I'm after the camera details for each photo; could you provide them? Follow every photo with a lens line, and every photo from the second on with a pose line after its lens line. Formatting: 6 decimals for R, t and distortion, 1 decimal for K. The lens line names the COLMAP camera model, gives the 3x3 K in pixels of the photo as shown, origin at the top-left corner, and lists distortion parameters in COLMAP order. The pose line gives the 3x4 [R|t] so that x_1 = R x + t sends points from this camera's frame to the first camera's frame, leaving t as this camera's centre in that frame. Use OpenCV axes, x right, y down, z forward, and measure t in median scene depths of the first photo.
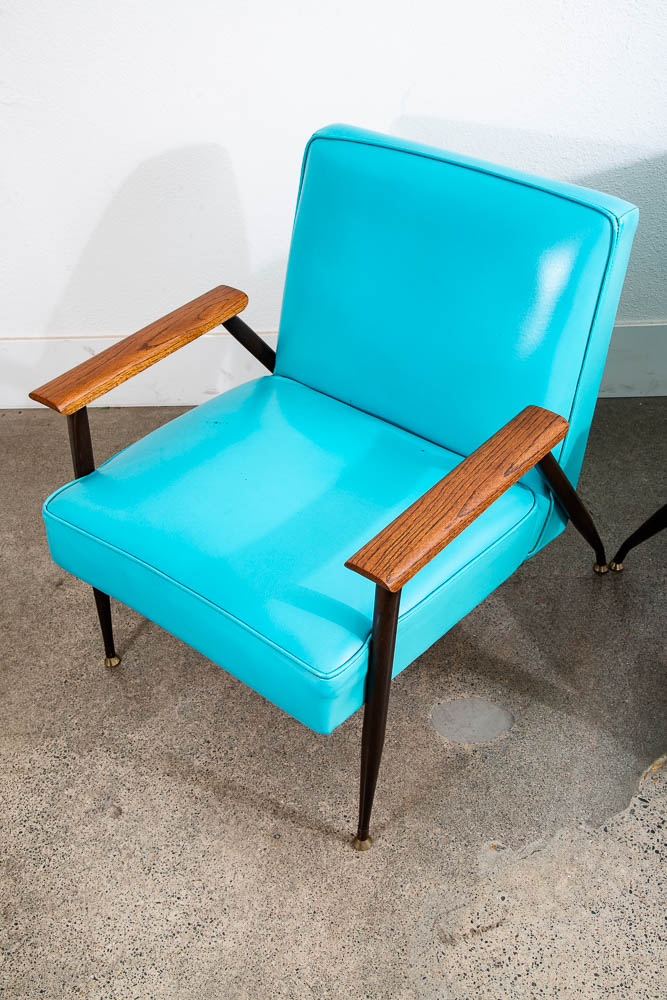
lens RADIAL K [[1076.9, 0, 333.5], [0, 1076.9, 500.0], [0, 0, 1]] dist [0.039630, 0.047087]
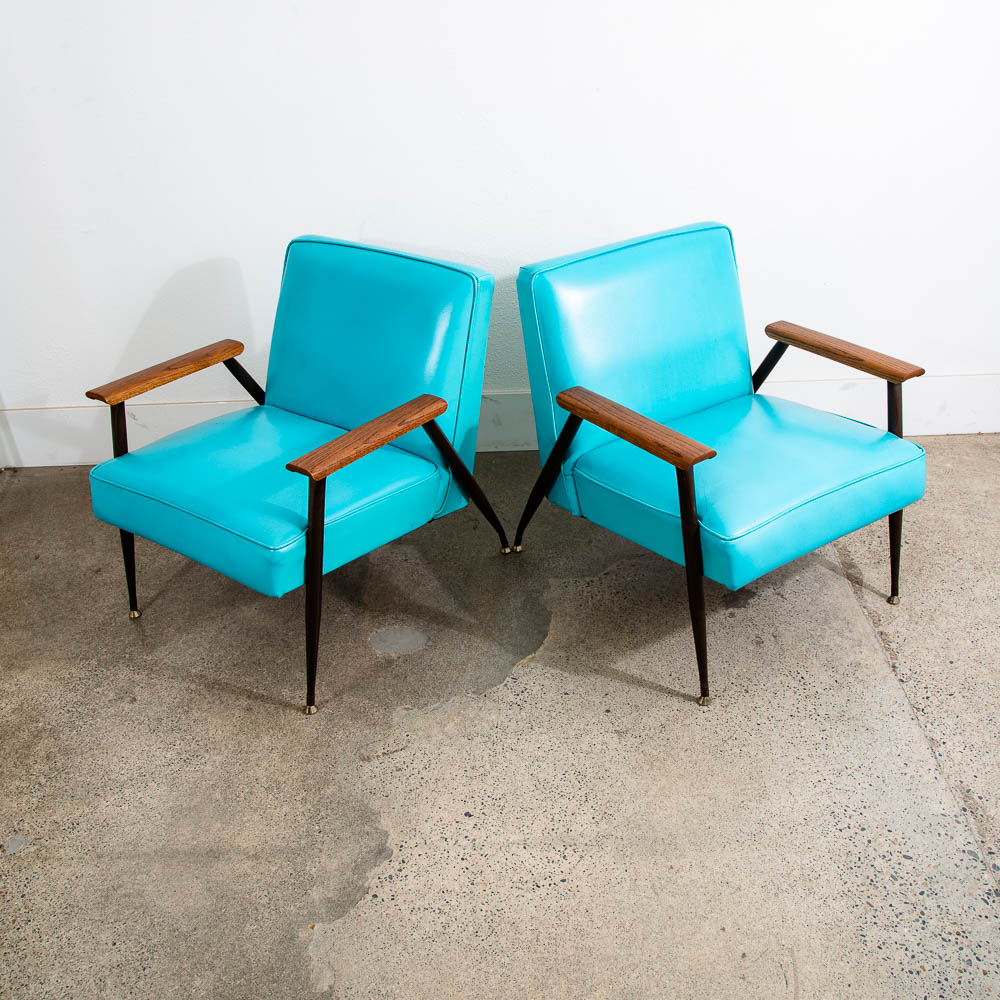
lens RADIAL K [[1115.0, 0, 498.3], [0, 1115.0, 467.0], [0, 0, 1]] dist [-0.111532, 0.079274]
pose [[0.995773, 0.003308, 0.091790, 0.129636], [0.018140, 0.972583, -0.231847, 0.335500], [-0.090041, 0.232532, 0.968412, -0.440594]]
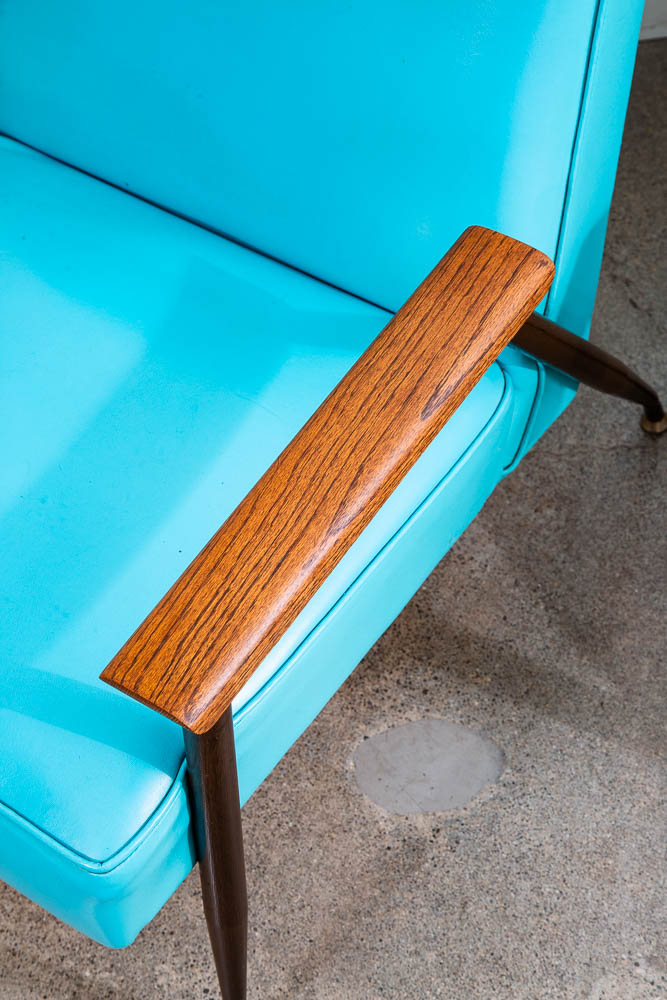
lens RADIAL K [[1733.1, 0, 333.5], [0, 1733.1, 500.0], [0, 0, 1]] dist [0.254639, 0.030368]
pose [[0.993437, -0.112927, 0.018155, 0.084885], [0.104575, 0.961076, 0.255729, -0.159916], [-0.046327, -0.252153, 0.966578, 0.203506]]
